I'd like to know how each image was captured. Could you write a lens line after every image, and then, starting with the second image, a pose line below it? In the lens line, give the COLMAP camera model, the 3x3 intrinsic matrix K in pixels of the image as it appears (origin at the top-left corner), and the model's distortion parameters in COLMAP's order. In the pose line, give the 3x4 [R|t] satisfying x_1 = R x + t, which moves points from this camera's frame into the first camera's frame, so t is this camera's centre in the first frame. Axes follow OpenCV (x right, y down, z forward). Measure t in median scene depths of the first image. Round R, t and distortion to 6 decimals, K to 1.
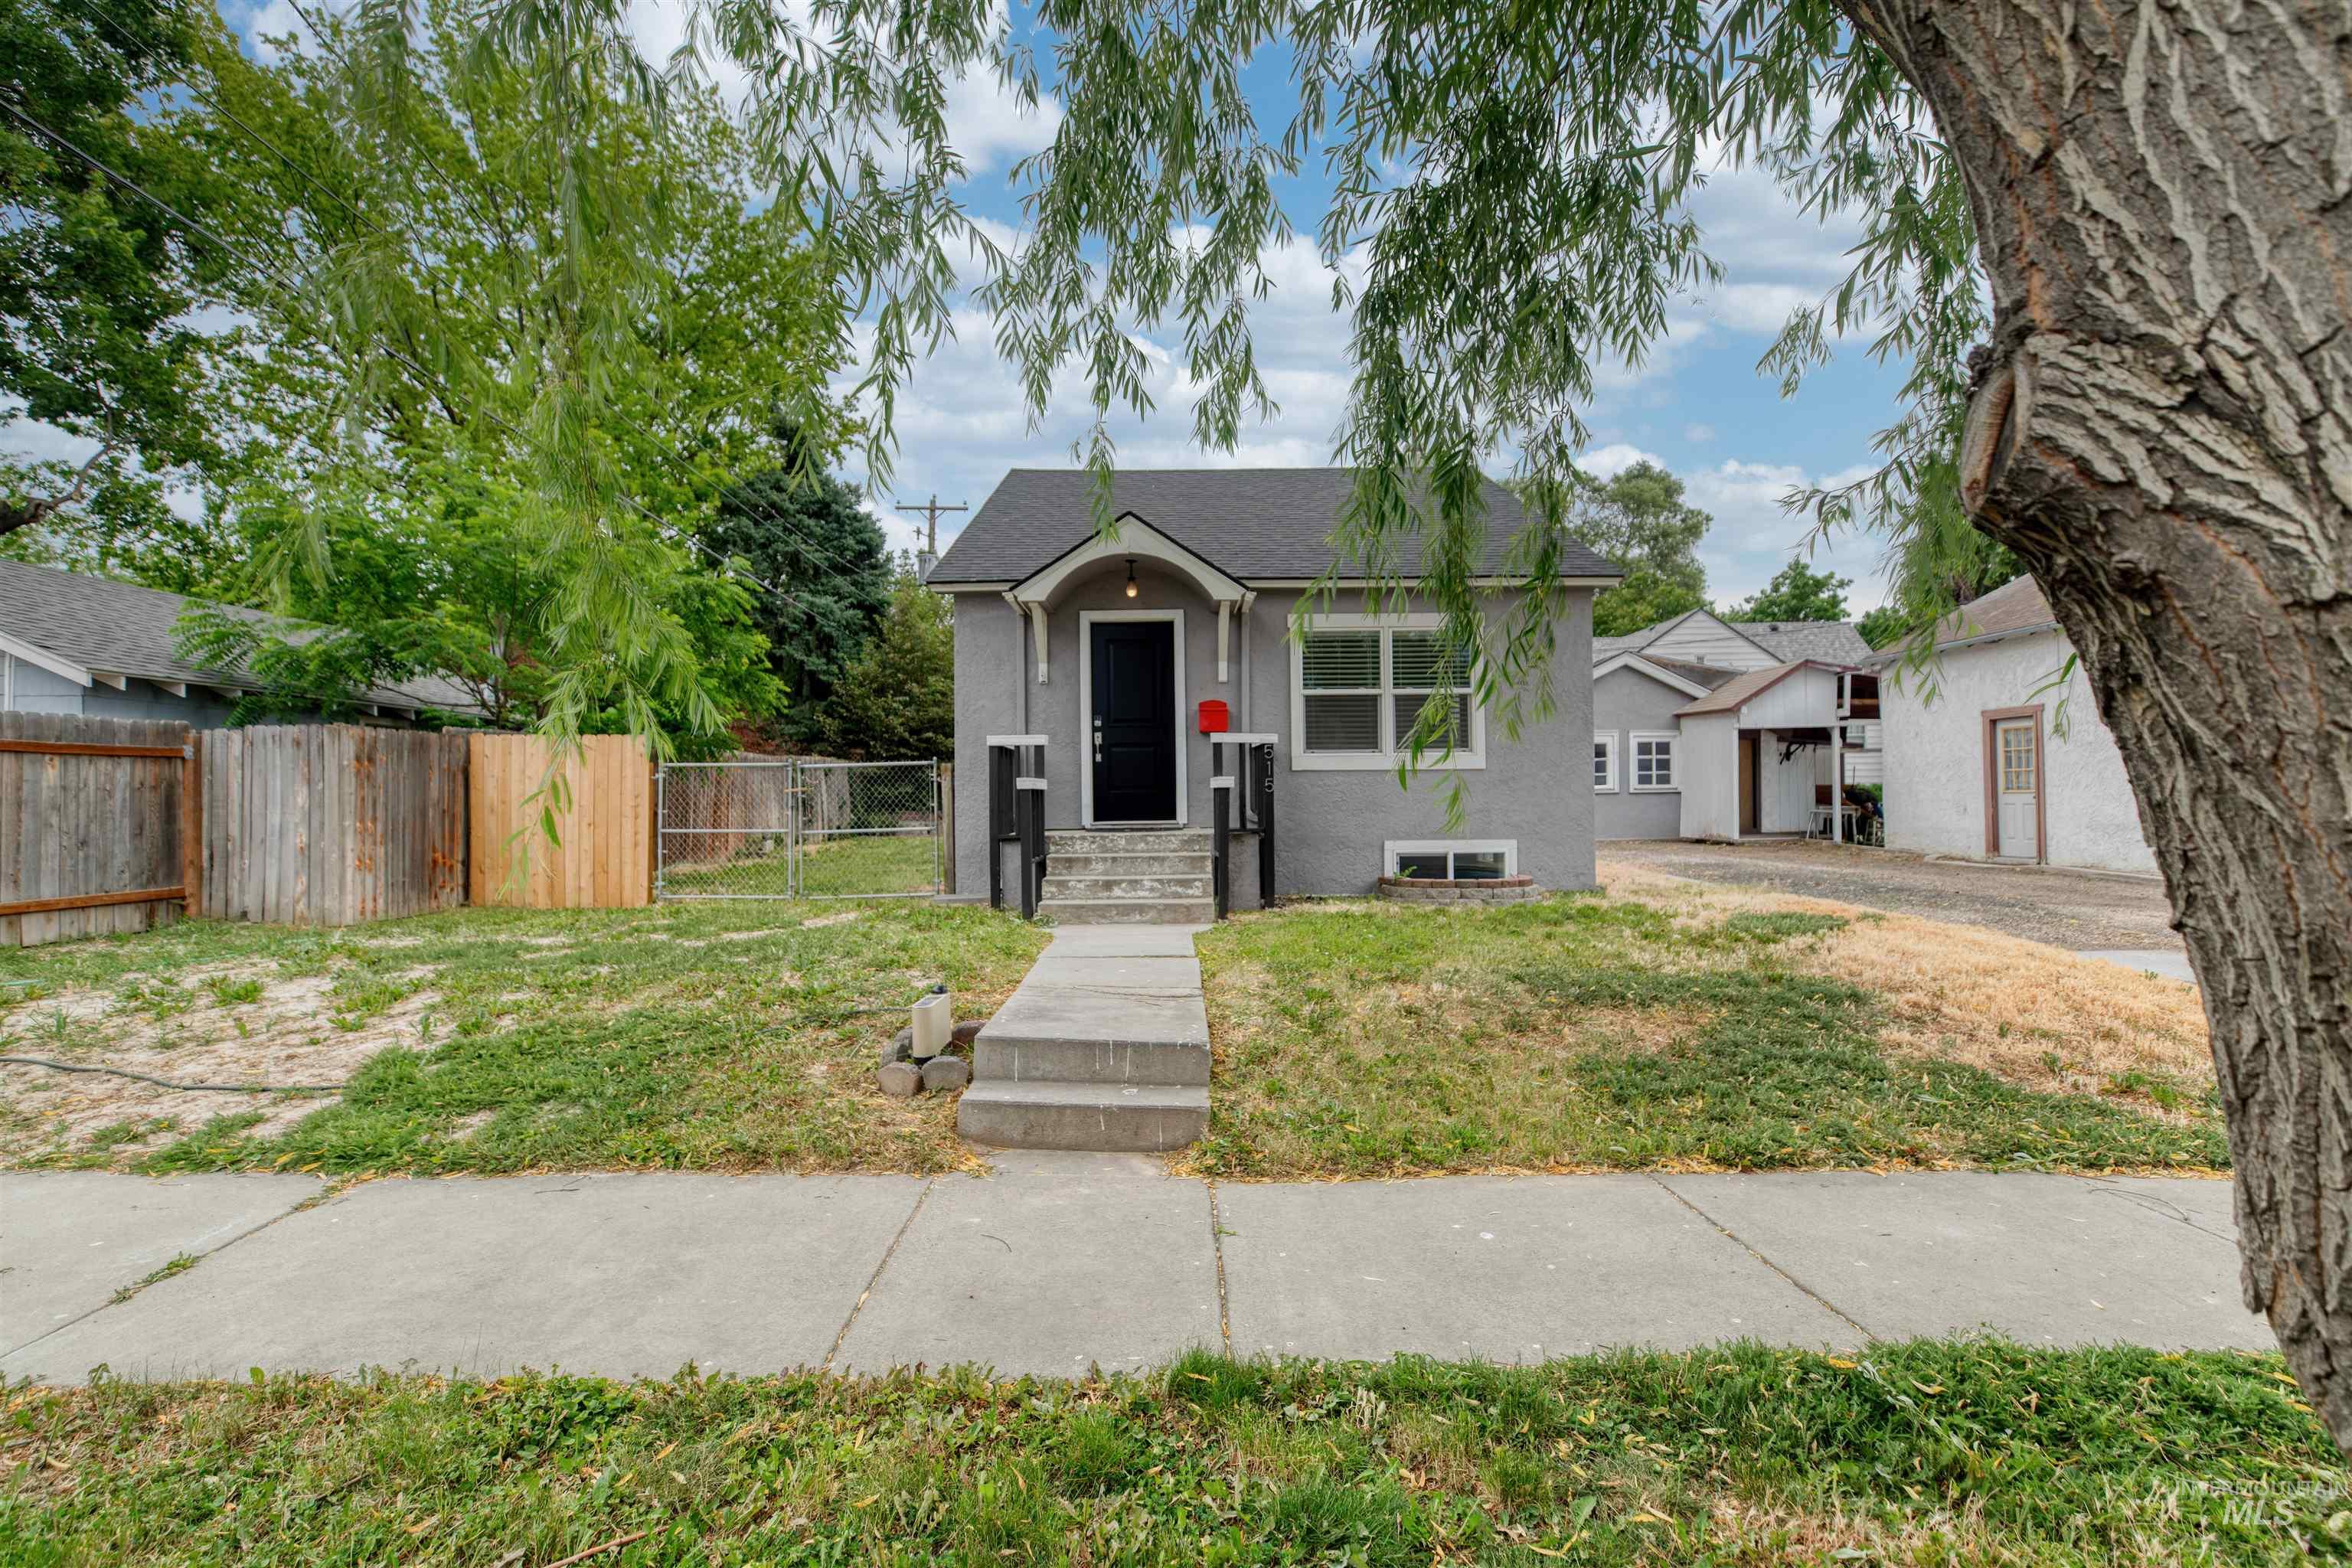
lens RADIAL K [[1069.4, 0, 1184.6], [0, 1069.4, 781.4], [0, 0, 1]] dist [0.006815, -0.000151]
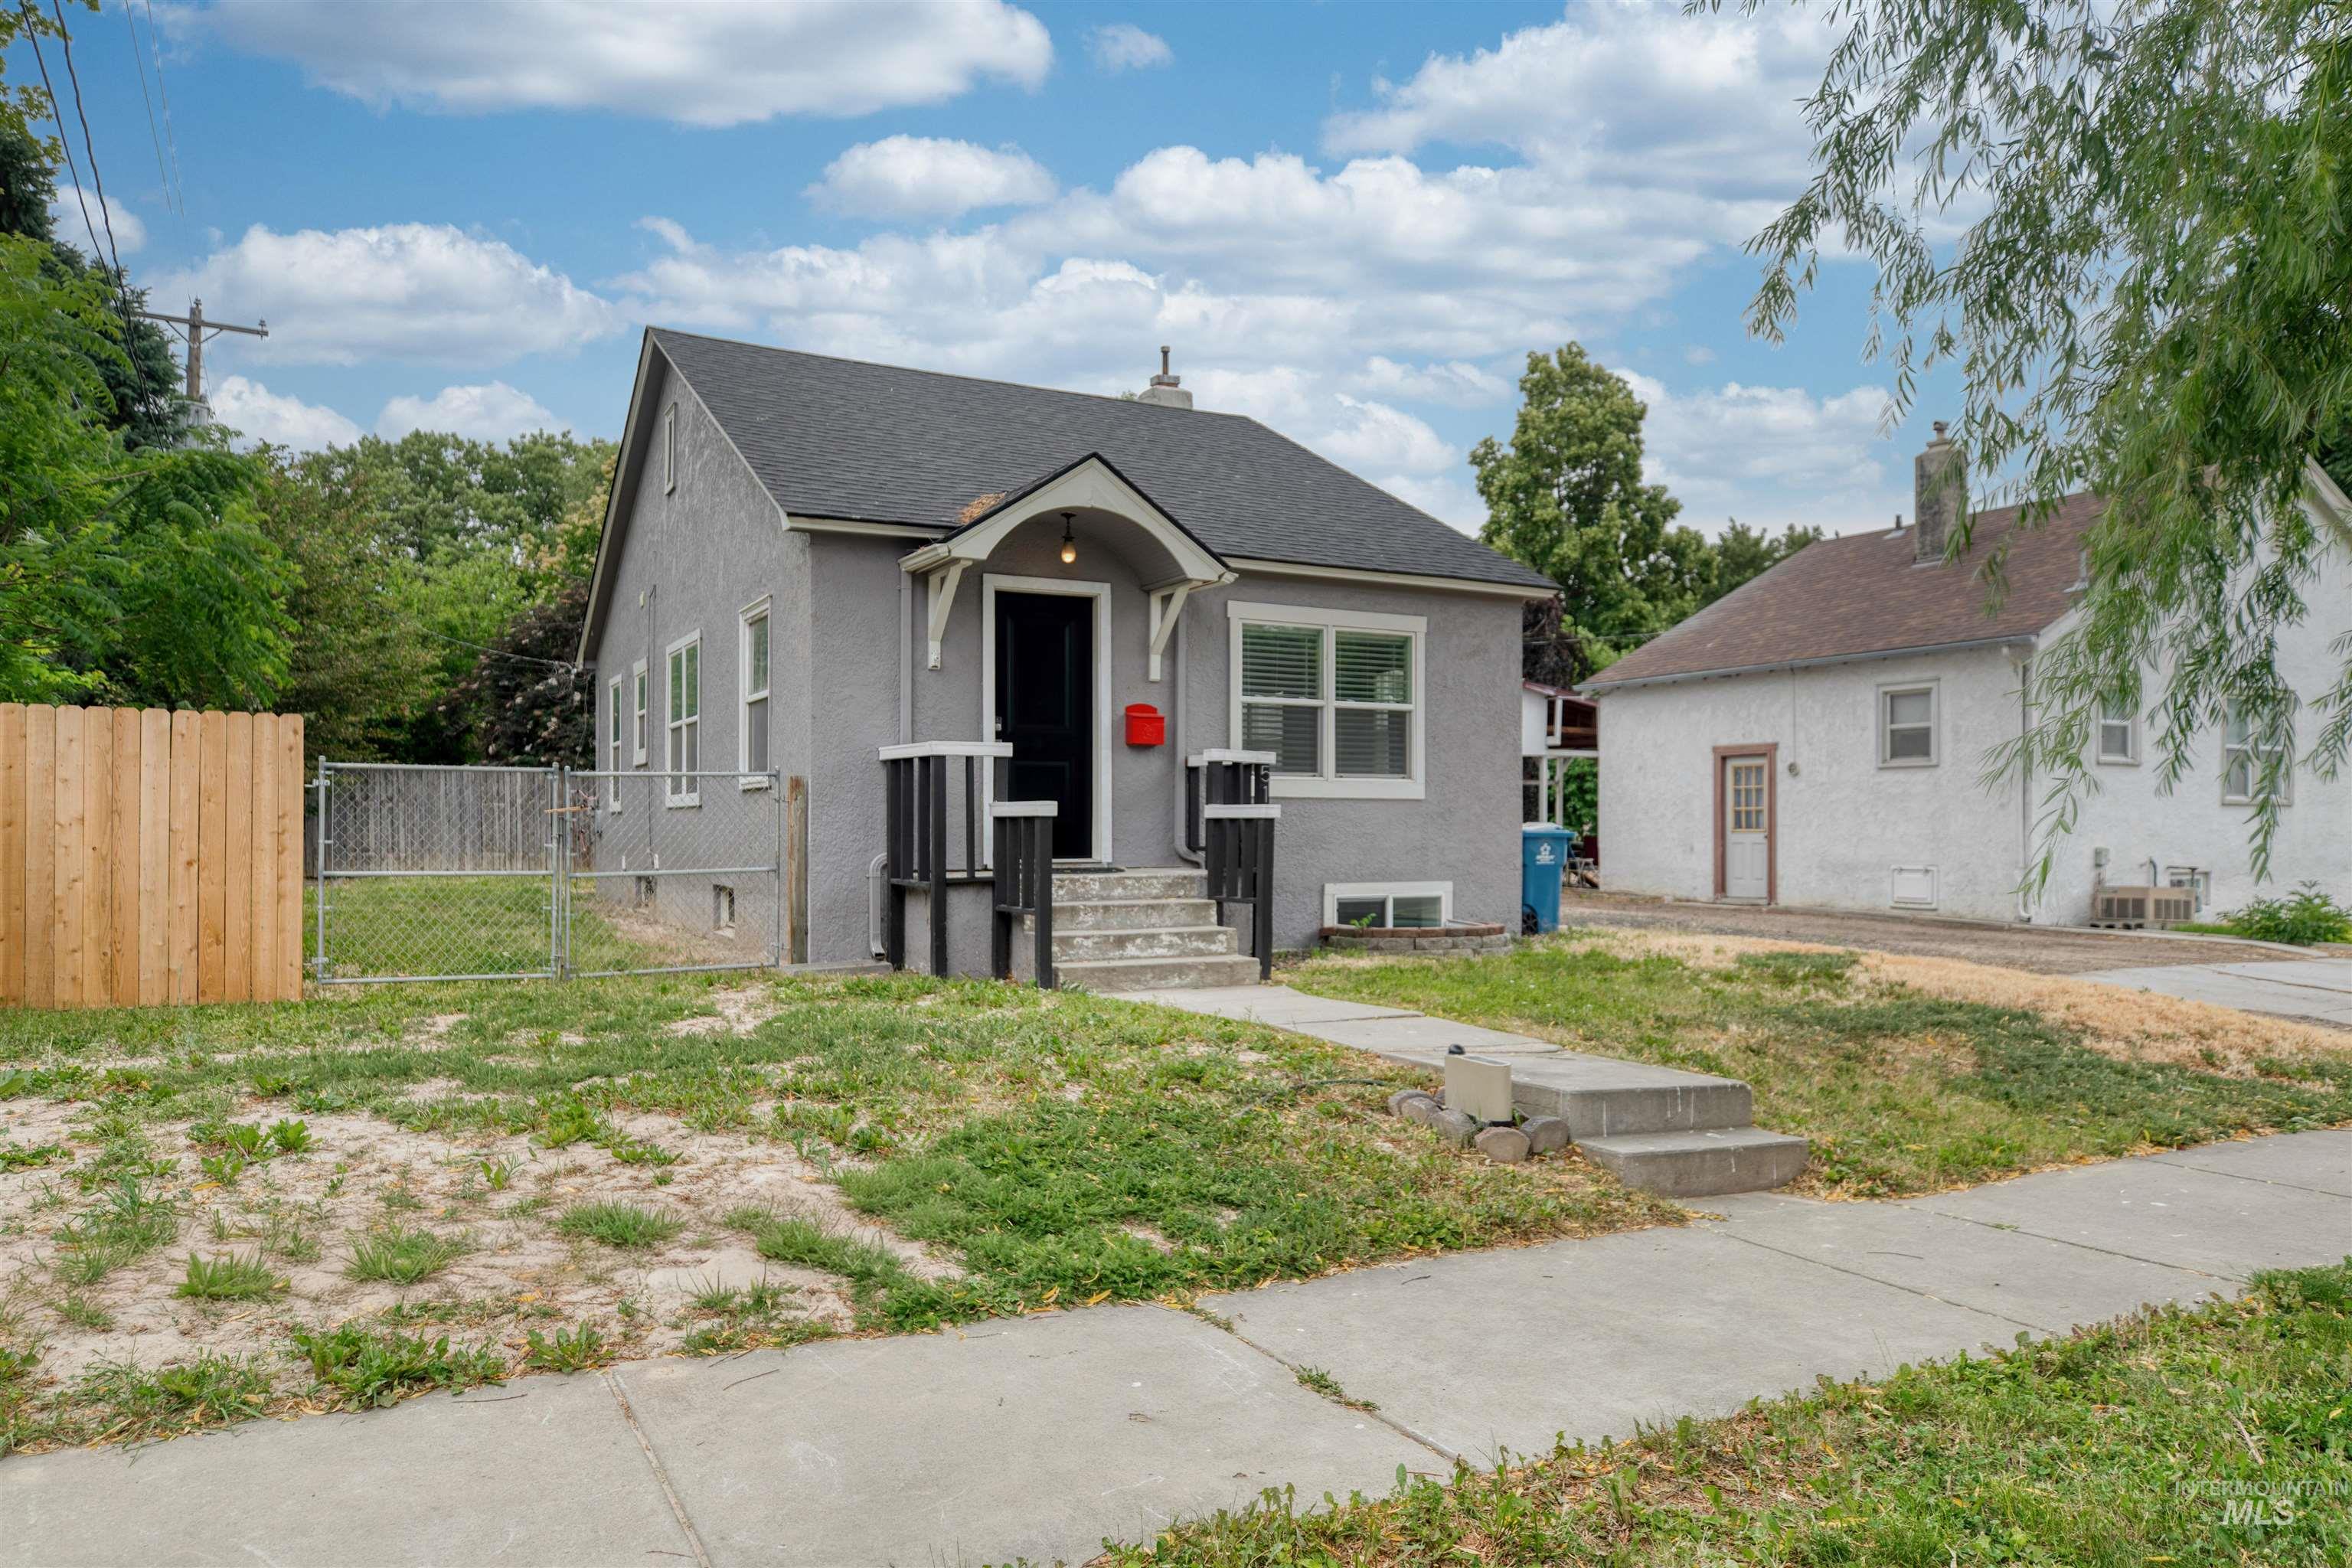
lens RADIAL K [[1545.9, 0, 1174.1], [0, 1545.9, 830.0], [0, 0, 1]] dist [0.010827, 0.001880]
pose [[0.884576, 0.010944, 0.466267, -0.474243], [-0.018804, 0.999749, 0.012209, 0.001568], [-0.466017, -0.019568, 0.884560, -0.005105]]
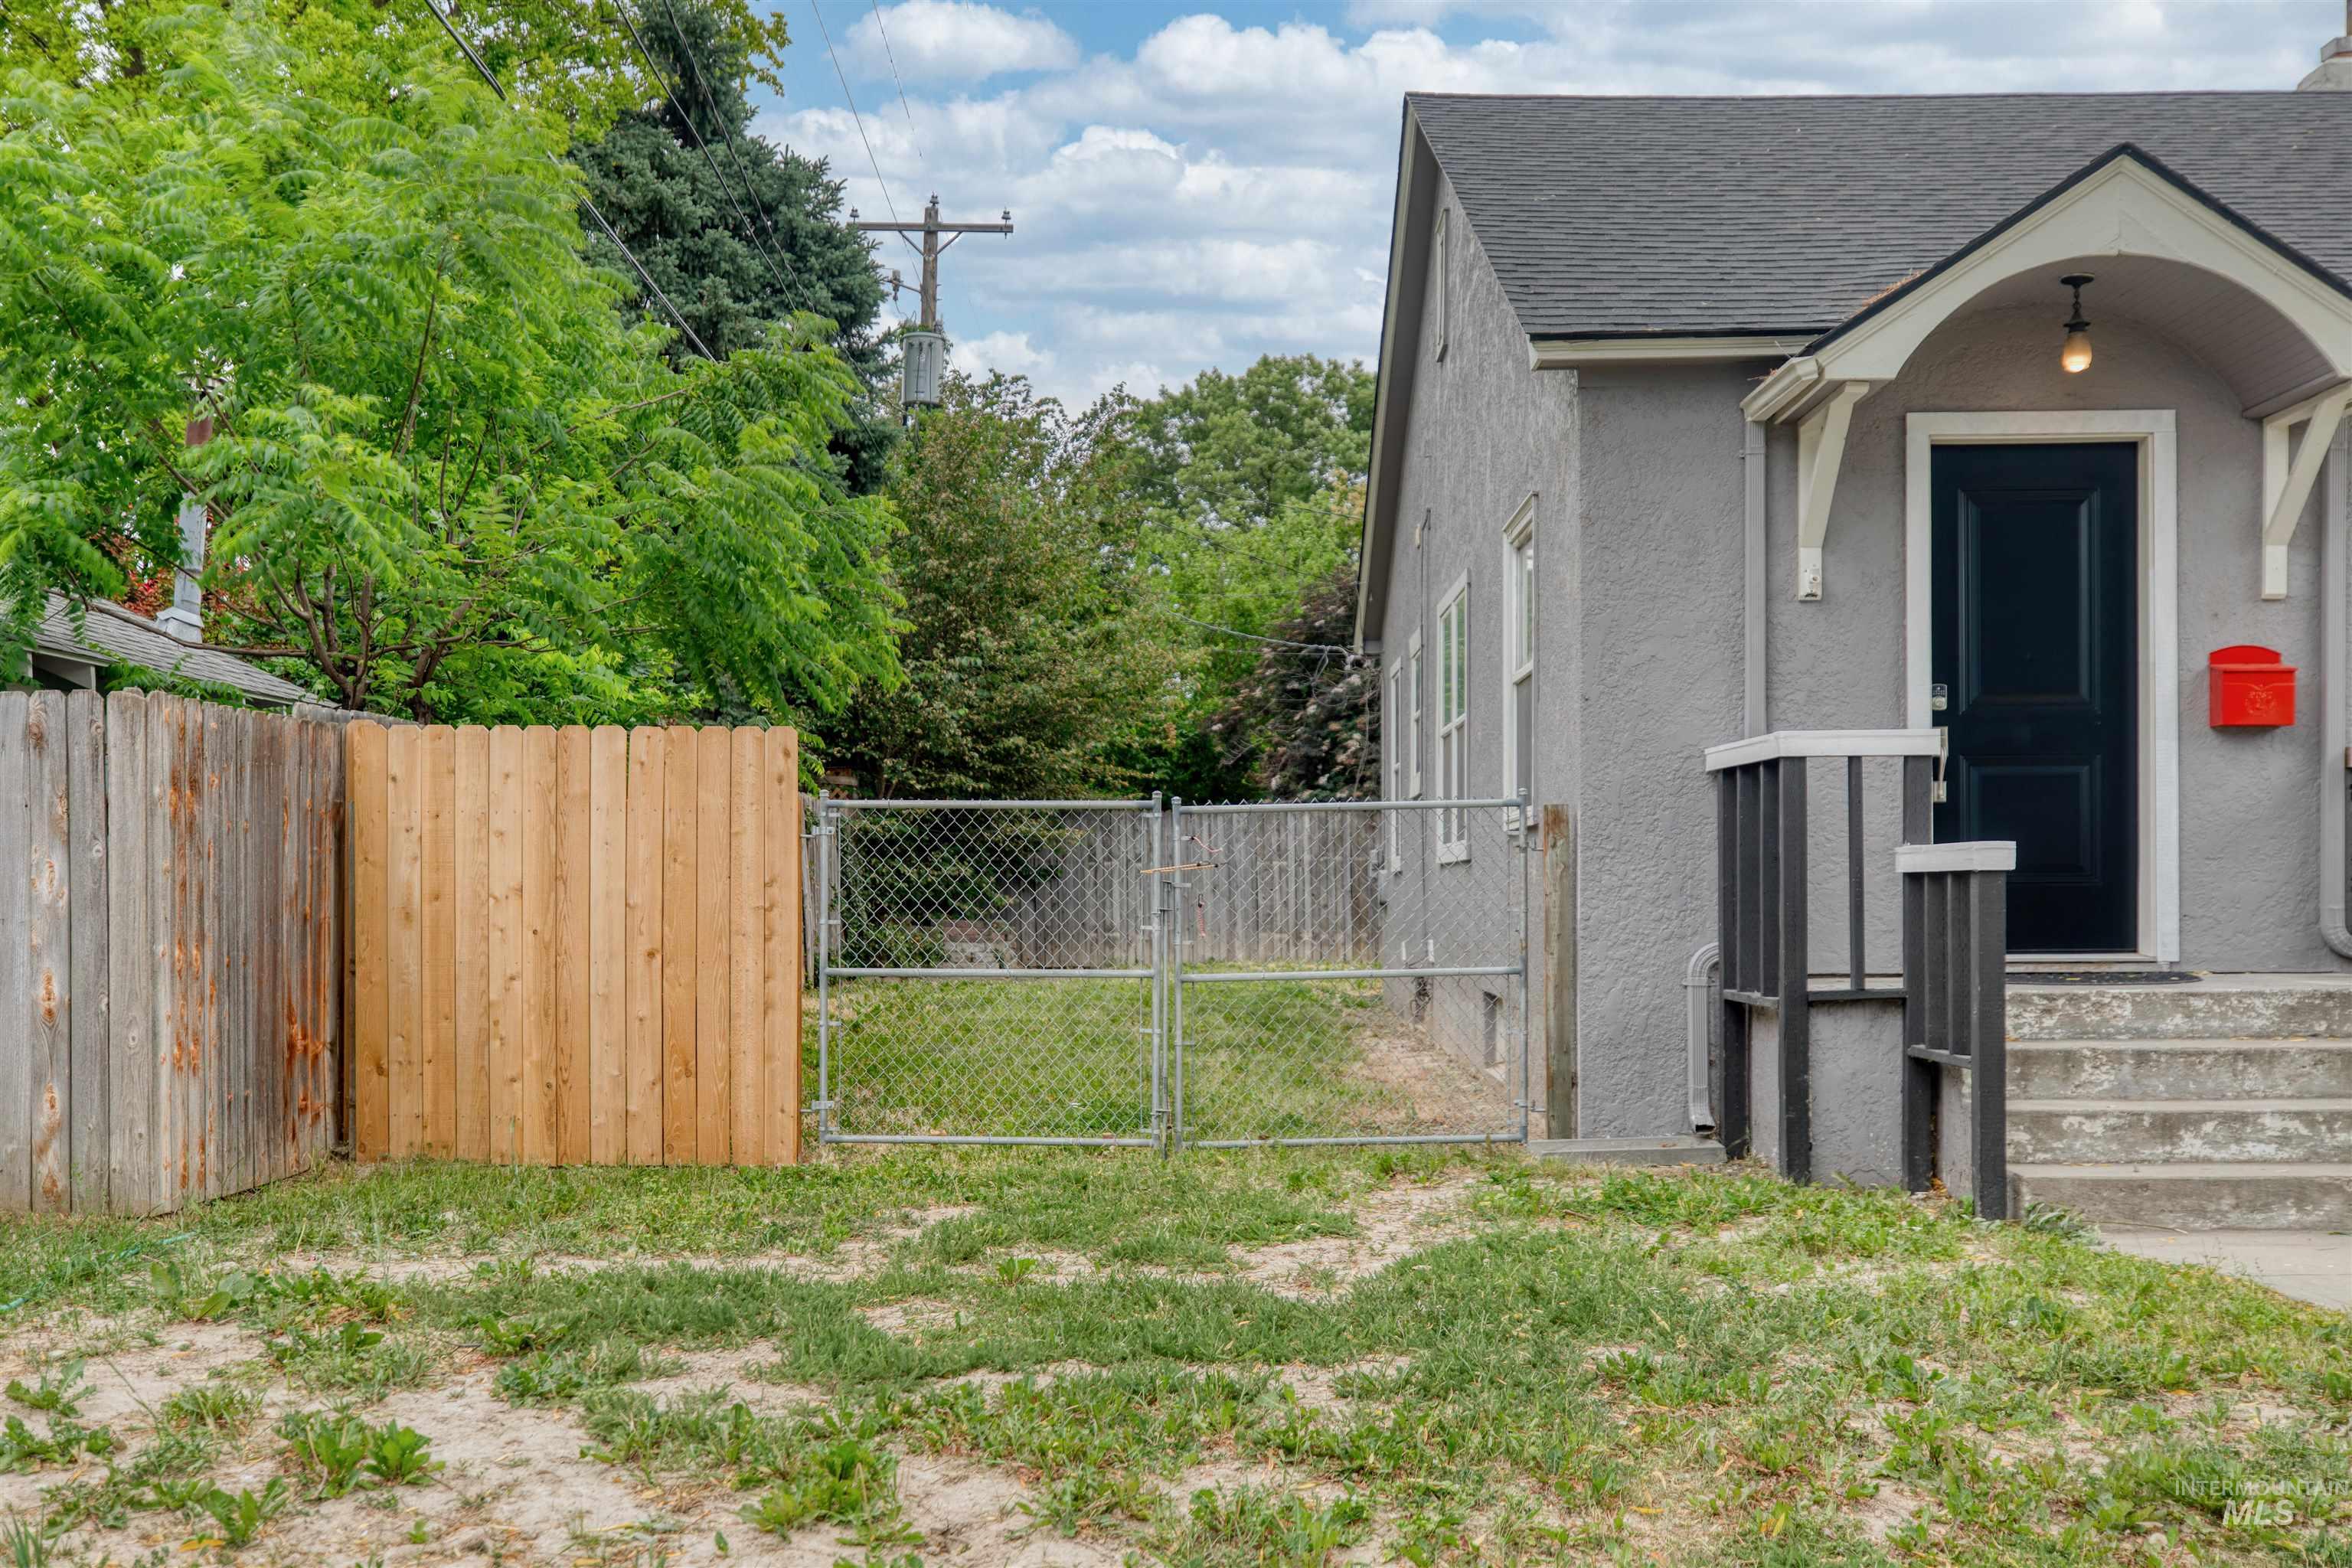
lens RADIAL K [[2304.5, 0, 1189.7], [0, 2304.5, 912.8], [0, 0, 1]] dist [0.002410, 0.012365]
pose [[0.999869, 0.006256, -0.014895, -0.343655], [-0.005874, 0.999656, 0.025546, 0.002239], [0.015049, -0.025456, 0.999563, 0.153882]]
